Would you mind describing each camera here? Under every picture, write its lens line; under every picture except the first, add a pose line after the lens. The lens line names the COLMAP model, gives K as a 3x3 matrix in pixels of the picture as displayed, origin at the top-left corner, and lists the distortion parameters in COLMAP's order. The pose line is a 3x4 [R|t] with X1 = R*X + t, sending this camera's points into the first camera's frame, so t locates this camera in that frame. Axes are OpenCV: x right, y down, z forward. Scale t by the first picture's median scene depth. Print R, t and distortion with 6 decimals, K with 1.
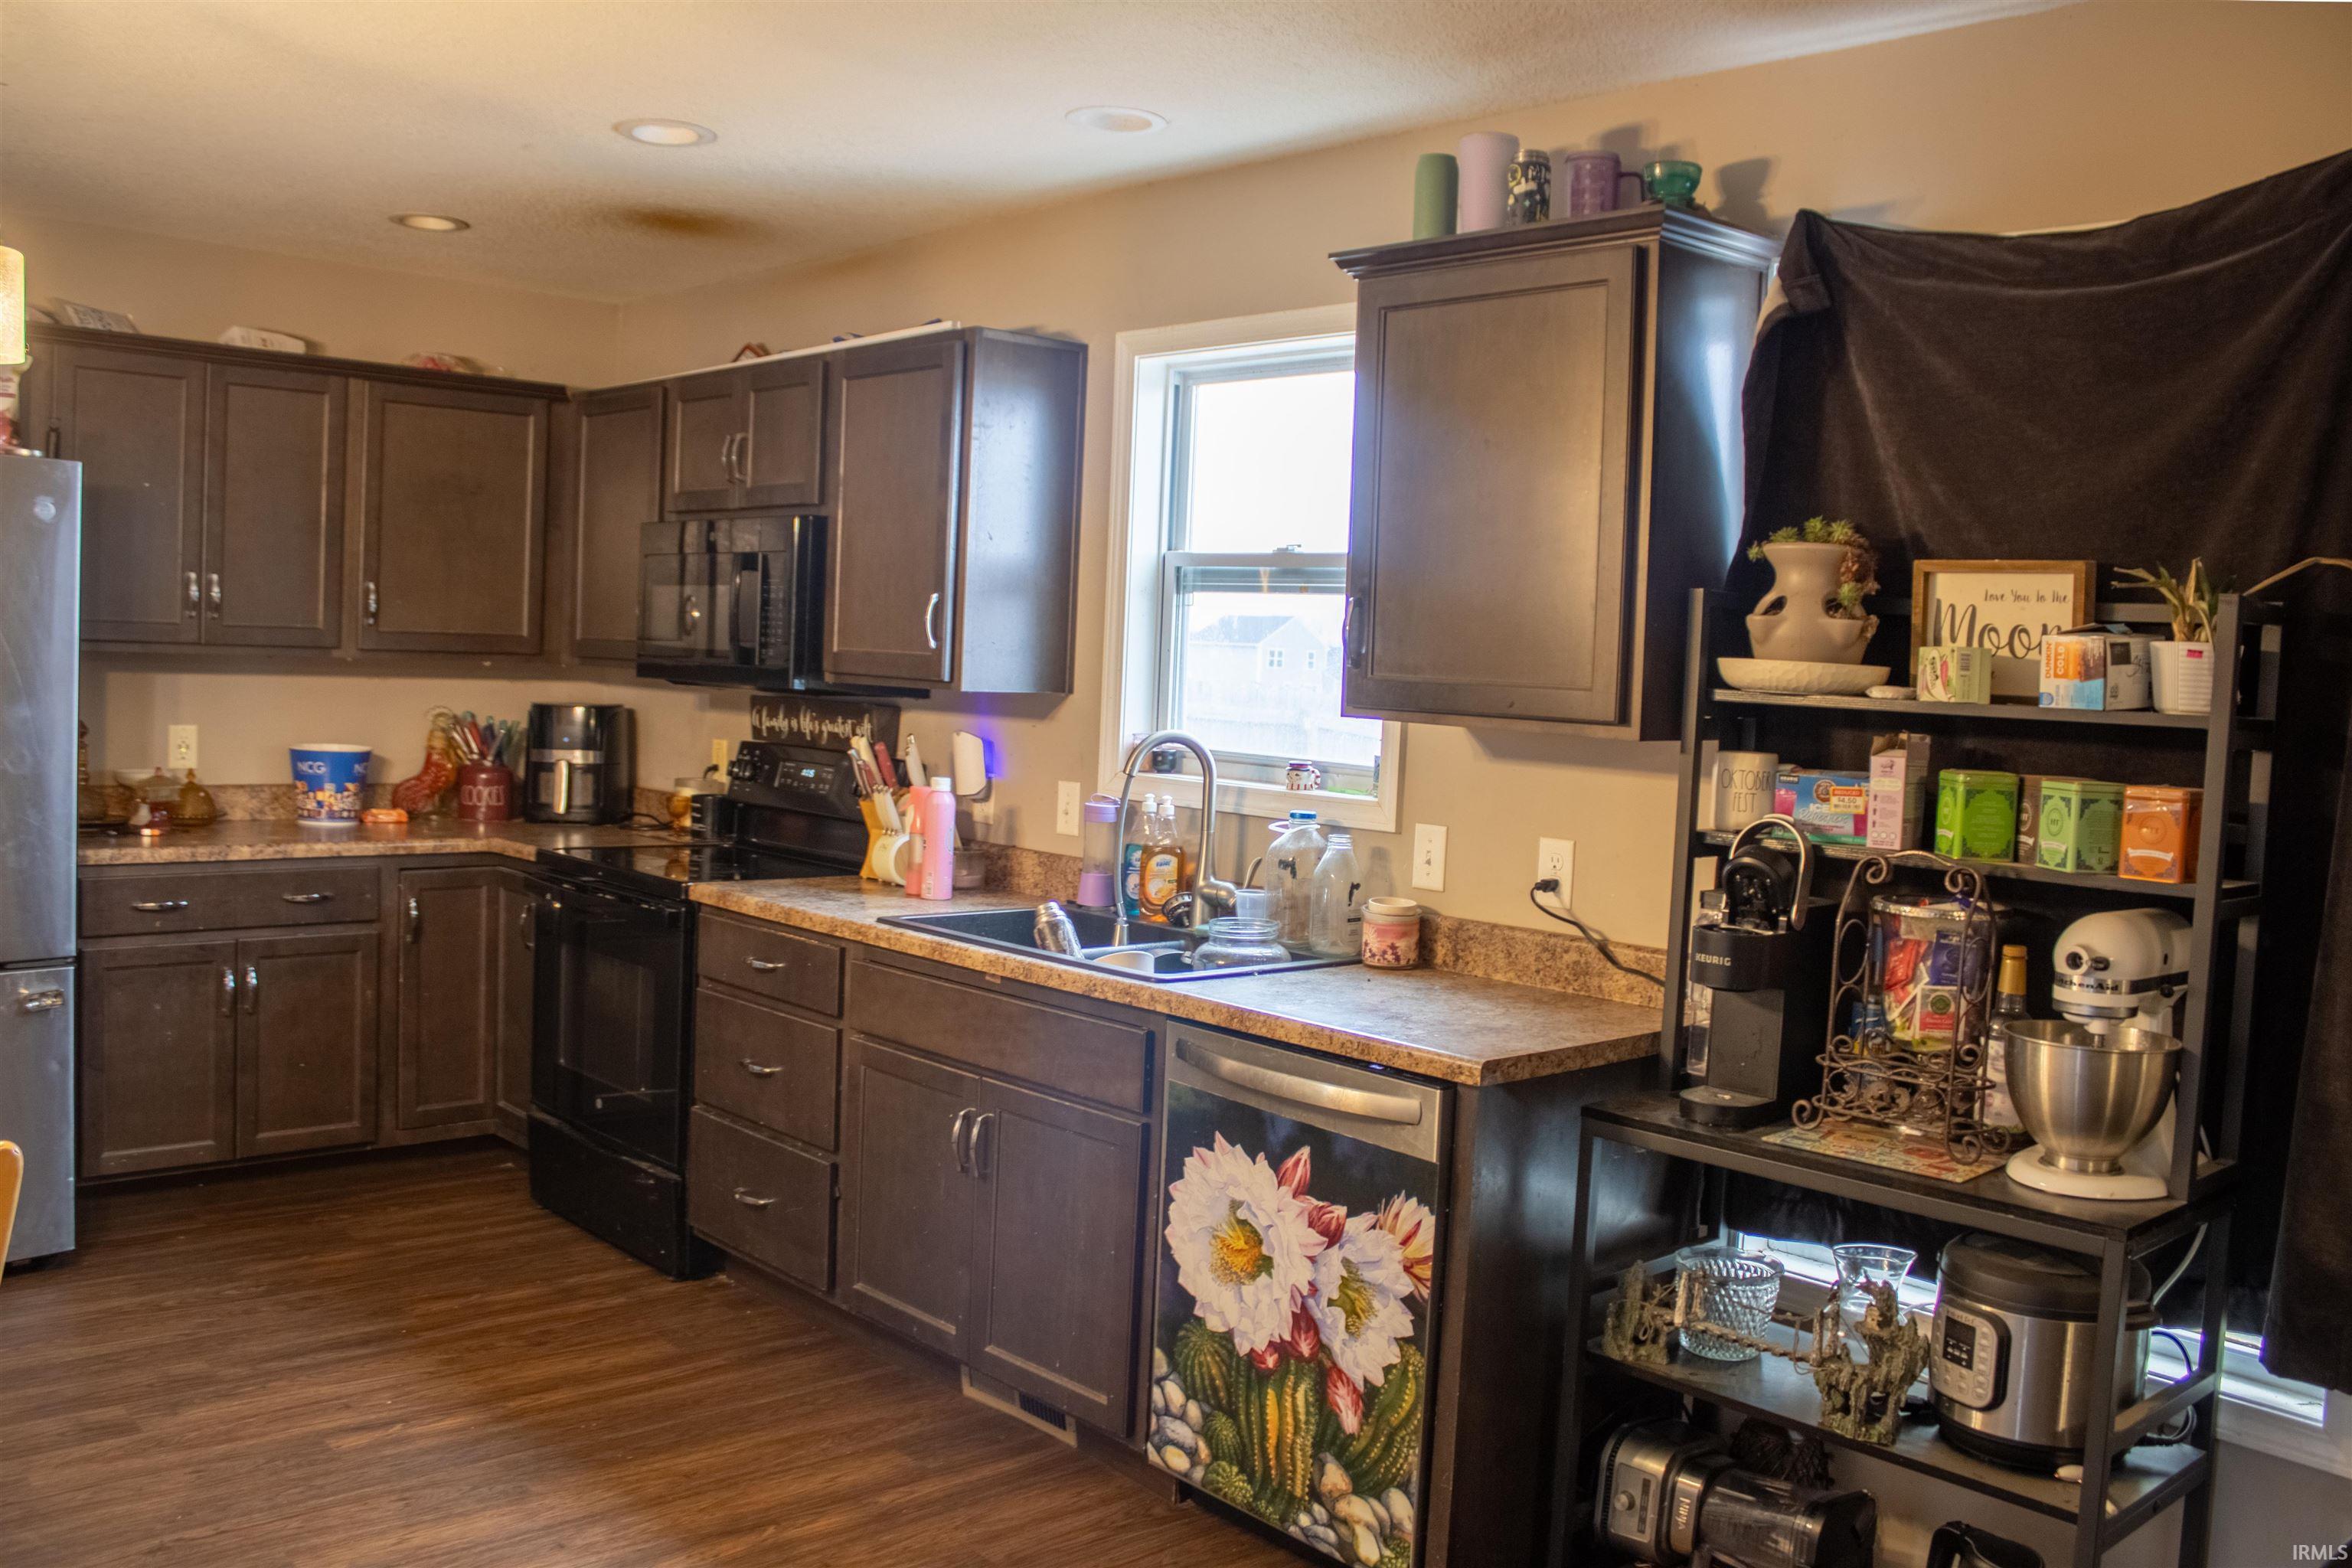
lens RADIAL K [[2008.3, 0, 1176.0], [0, 2008.3, 784.0], [0, 0, 1]] dist [-0.157661, 0.141466]
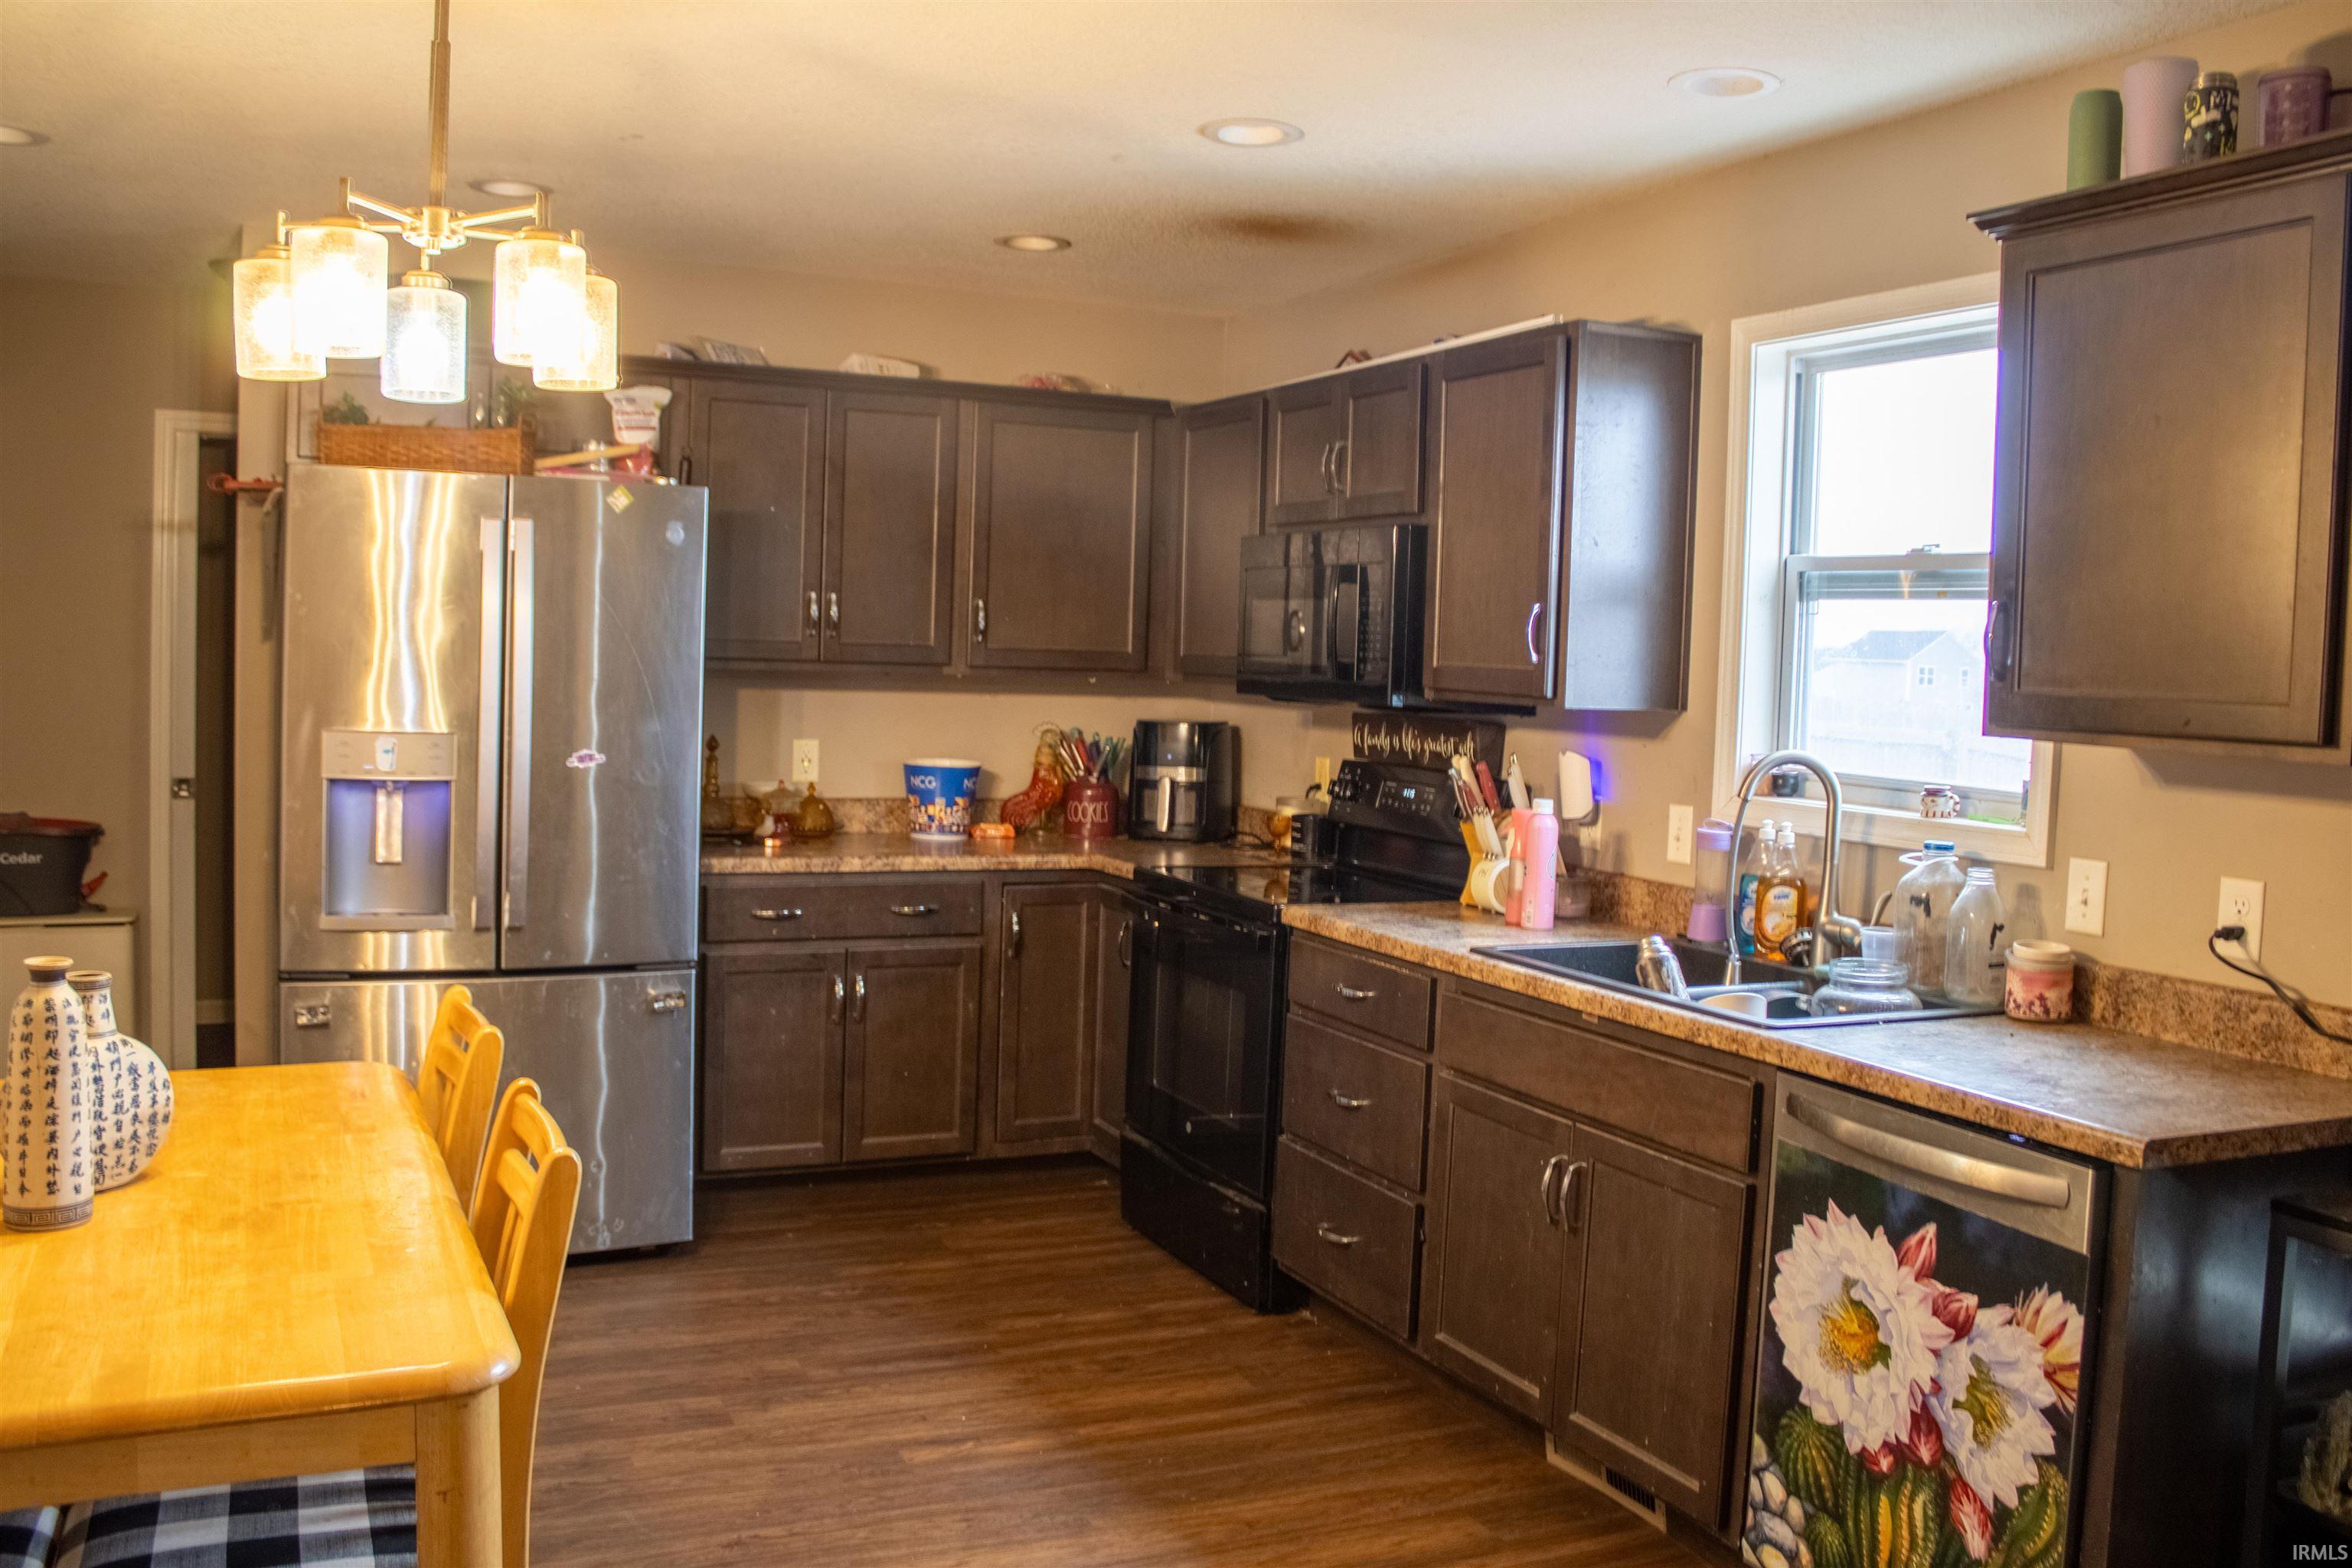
lens RADIAL K [[2022.2, 0, 1182.9], [0, 2022.2, 776.3], [0, 0, 1]] dist [-0.168743, 0.164589]
pose [[0.952370, 0.008305, -0.304832, 0.008636], [-0.012494, 0.999852, -0.011794, -0.000875], [0.304689, 0.015041, 0.952333, 0.044701]]
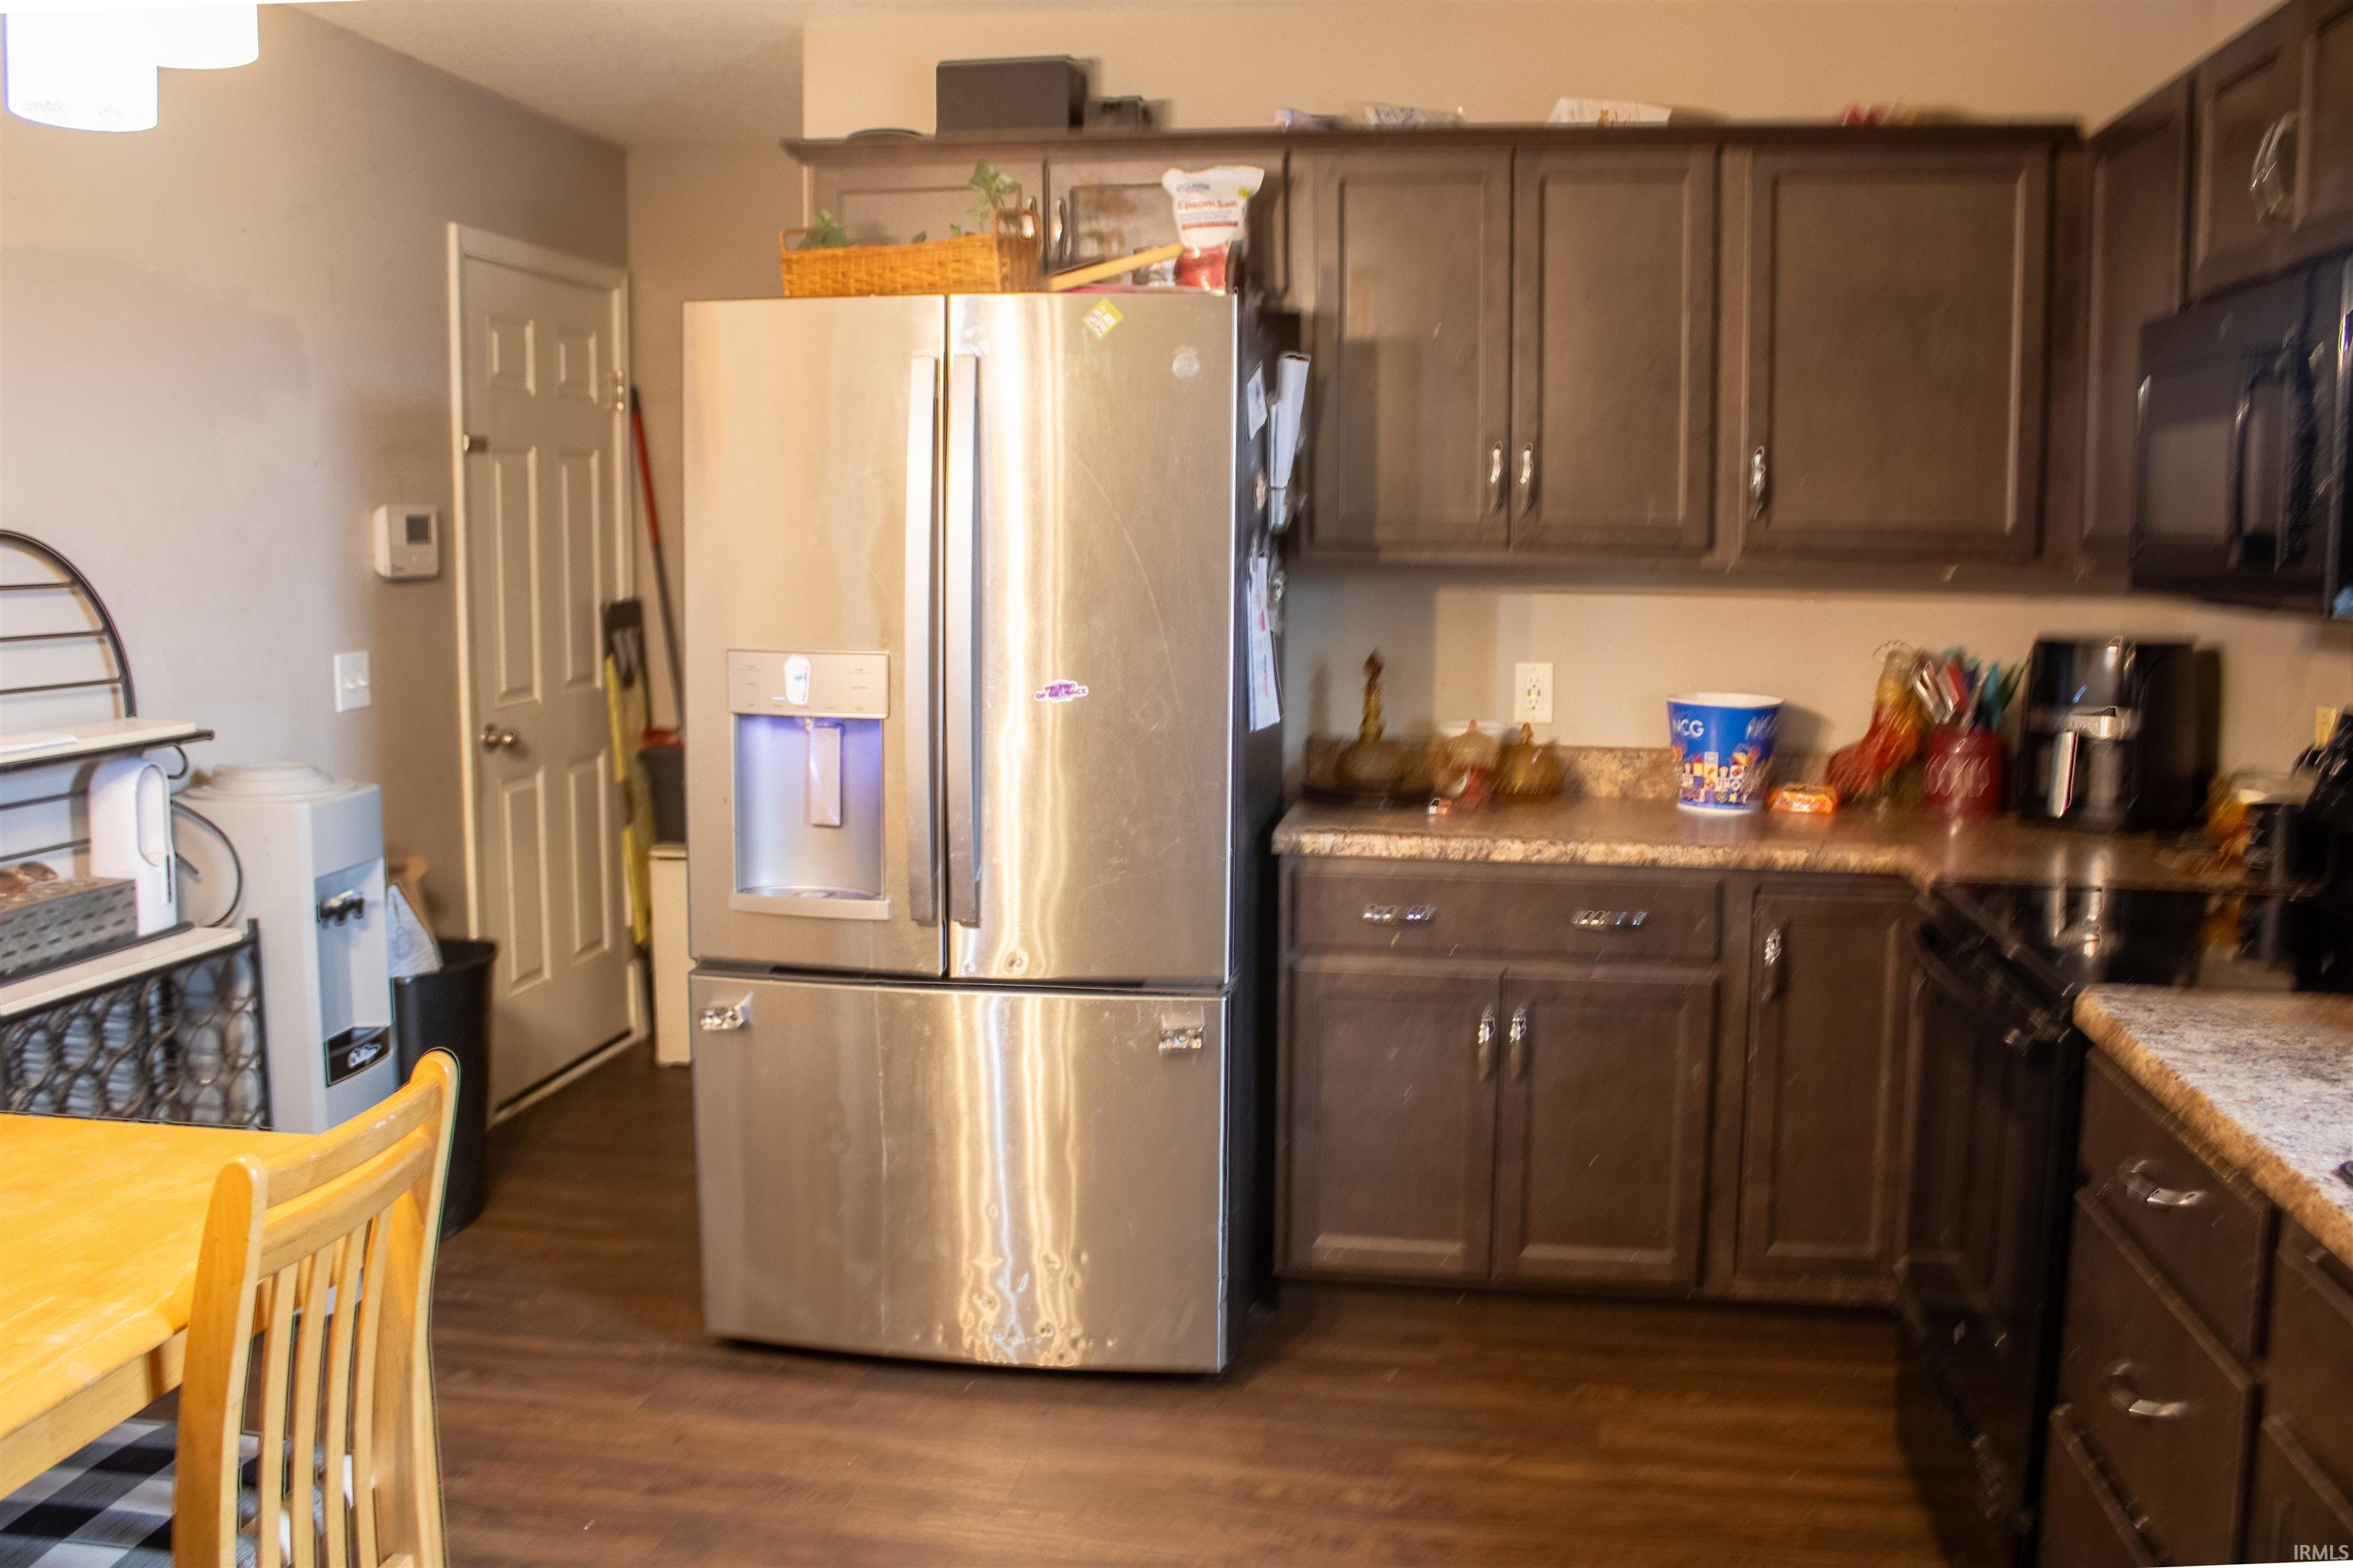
lens RADIAL K [[2043.9, 0, 1177.6], [0, 2043.9, 800.7], [0, 0, 1]] dist [-0.097969, 0.003527]
pose [[0.617020, 0.063616, -0.784372, 0.016676], [-0.031108, 0.997920, 0.056464, -0.019752], [0.786332, -0.010440, 0.617716, 0.459758]]
